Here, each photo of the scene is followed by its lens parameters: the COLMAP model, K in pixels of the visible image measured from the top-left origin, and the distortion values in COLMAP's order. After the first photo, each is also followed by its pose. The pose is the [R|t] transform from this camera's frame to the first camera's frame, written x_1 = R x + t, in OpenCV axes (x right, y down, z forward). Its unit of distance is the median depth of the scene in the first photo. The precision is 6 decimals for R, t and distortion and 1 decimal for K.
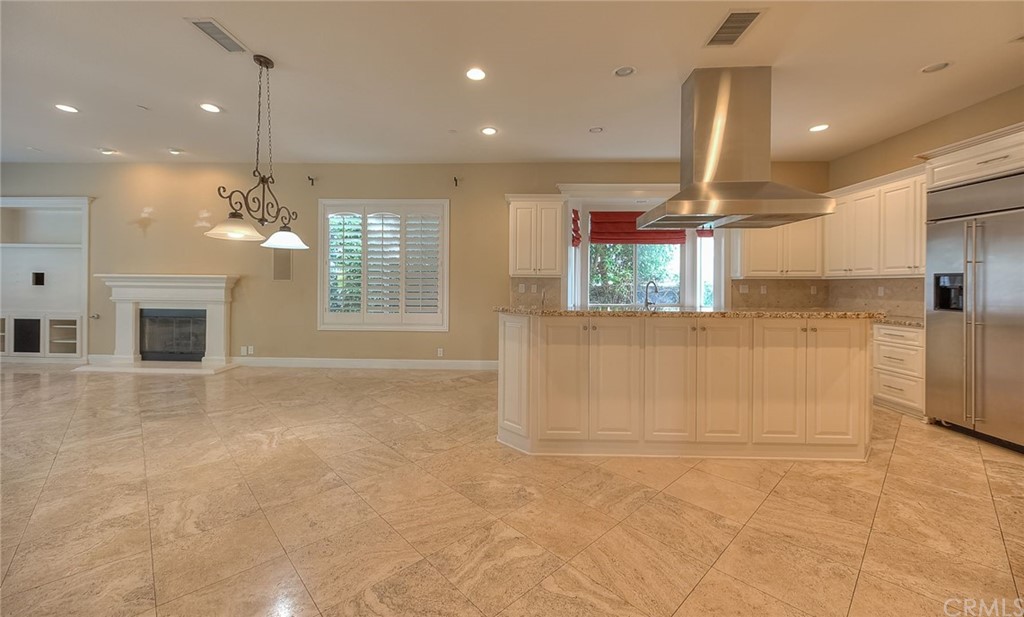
lens RADIAL K [[400.9, 0, 511.0], [0, 400.9, 286.1], [0, 0, 1]] dist [0.001269, -0.000672]
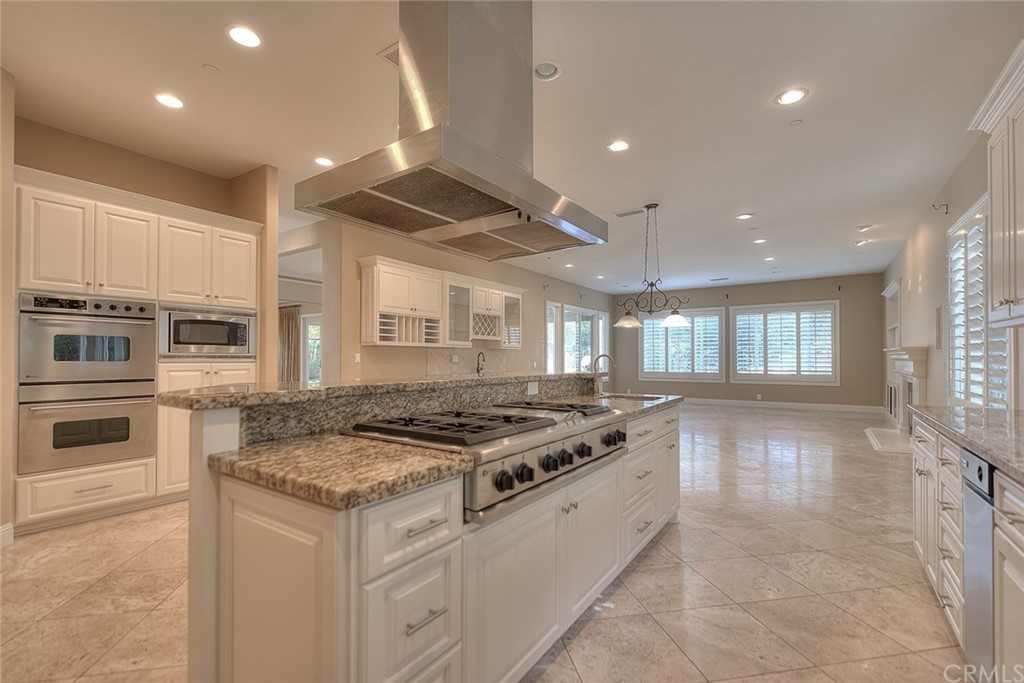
lens RADIAL K [[453.5, 0, 515.1], [0, 453.5, 348.3], [0, 0, 1]] dist [-0.002084, -0.000668]
pose [[-0.542326, -0.026326, -0.839755, 1.023103], [-0.009637, 0.999638, -0.025115, 0.019388], [0.840113, -0.005528, -0.542384, 1.403841]]
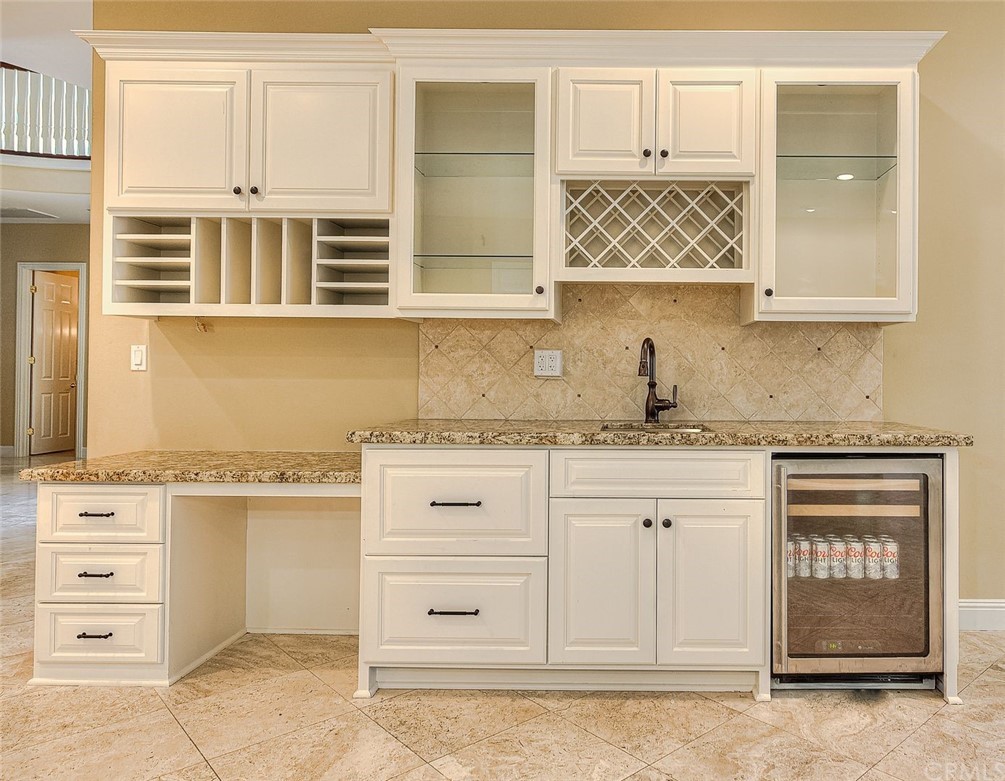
lens RADIAL K [[684.1, 0, 495.6], [0, 684.1, 357.2], [0, 0, 1]] dist [0.006110, 0.000171]
pose [[-0.999699, -0.015880, -0.018686, -0.604428], [-0.015711, 0.999835, -0.009127, 0.018872], [0.018828, -0.008831, -0.999784, 0.865448]]
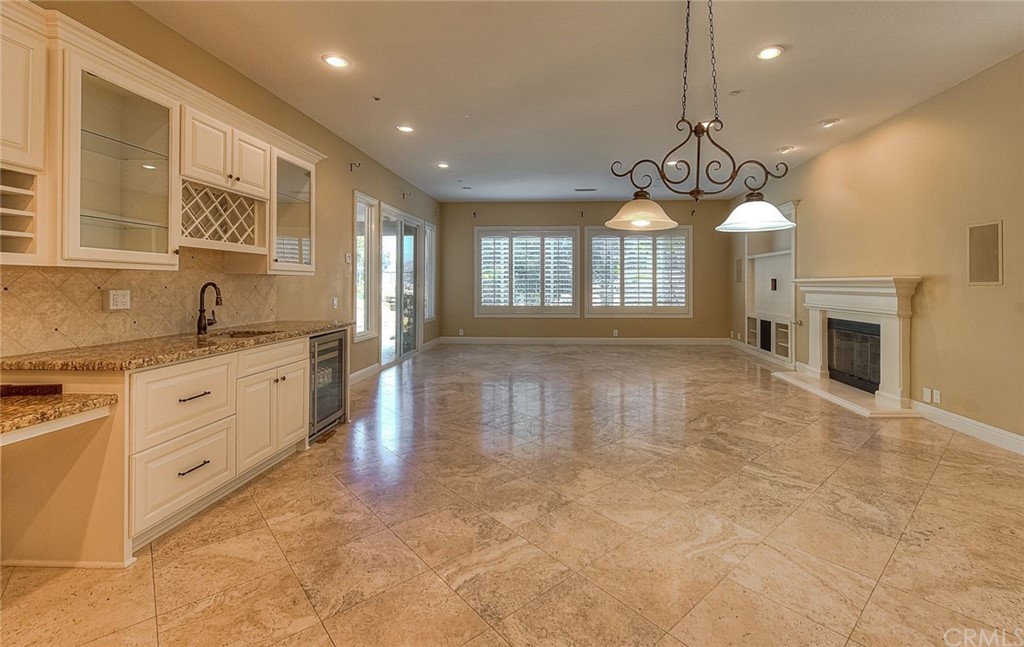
lens RADIAL K [[446.2, 0, 545.2], [0, 446.2, 280.4], [0, 0, 1]] dist [0.002605, -0.000755]
pose [[-0.019042, -0.017234, -0.999670, 0.096953], [-0.005428, 0.999838, -0.017134, -0.007967], [0.999804, 0.005100, -0.019132, 0.722507]]
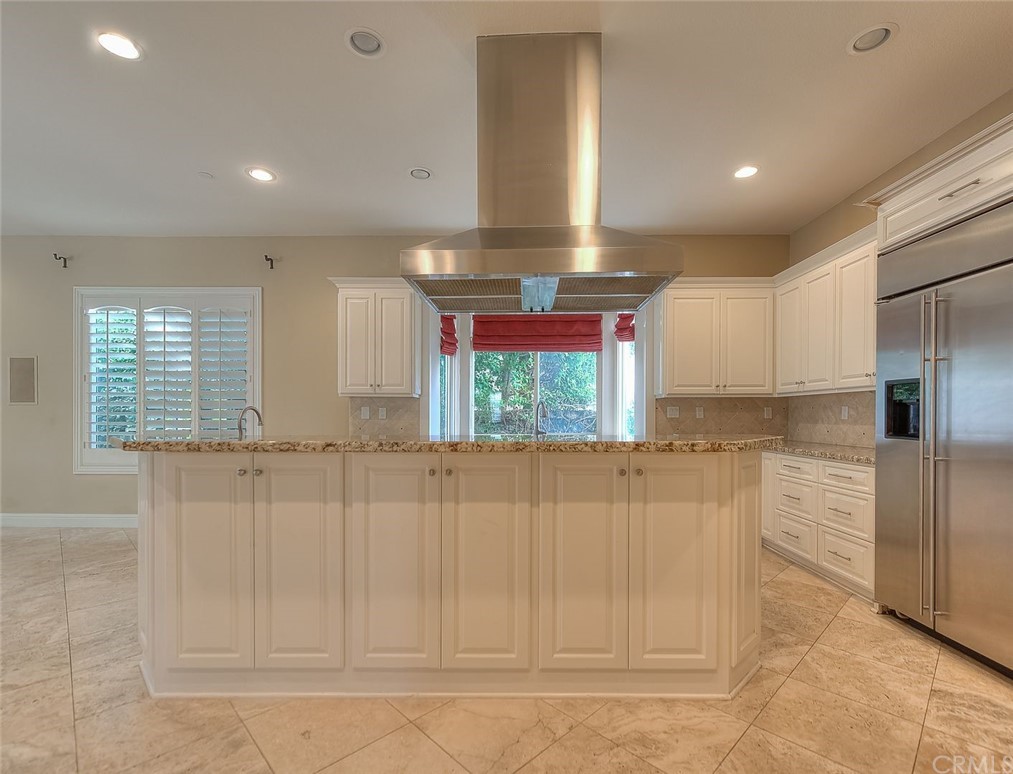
lens RADIAL K [[466.8, 0, 518.1], [0, 466.8, 420.0], [0, 0, 1]] dist [0.002549, -0.000738]
pose [[0.999672, -0.005783, 0.024959, 0.483759], [0.005609, 0.999960, 0.007031, 0.024590], [-0.024999, -0.006889, 0.999664, 0.288145]]
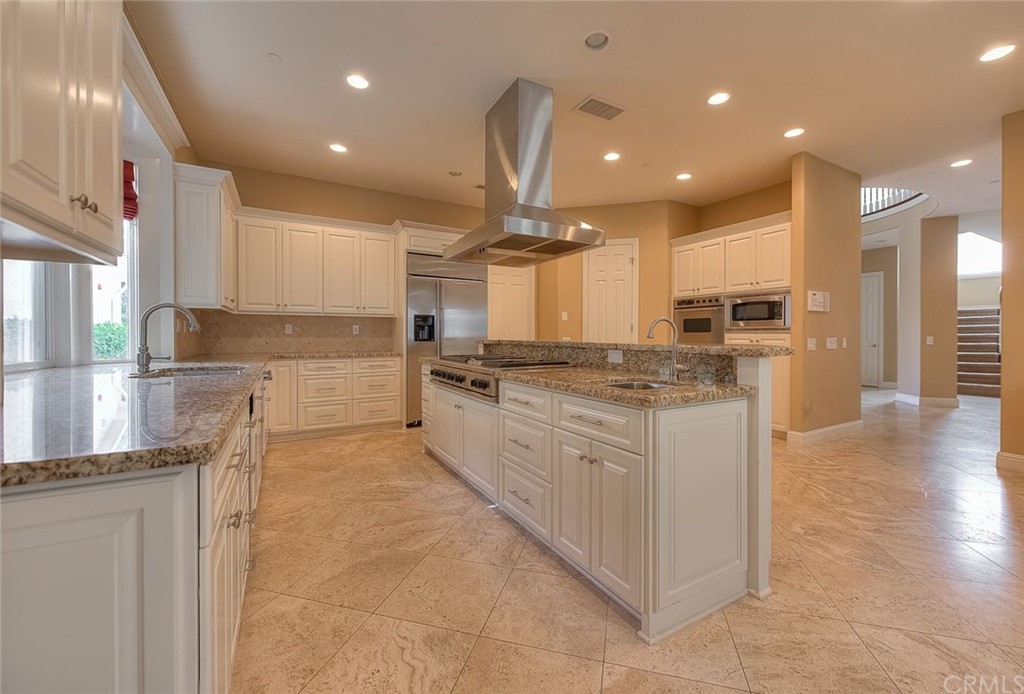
lens RADIAL K [[407.6, 0, 514.7], [0, 407.6, 338.8], [0, 0, 1]] dist [0.005567, -0.000982]
pose [[-0.511855, -0.016038, 0.858922, -0.317723], [-0.000816, 0.999834, 0.018183, 0.027049], [-0.859072, 0.008606, -0.511783, 1.519108]]
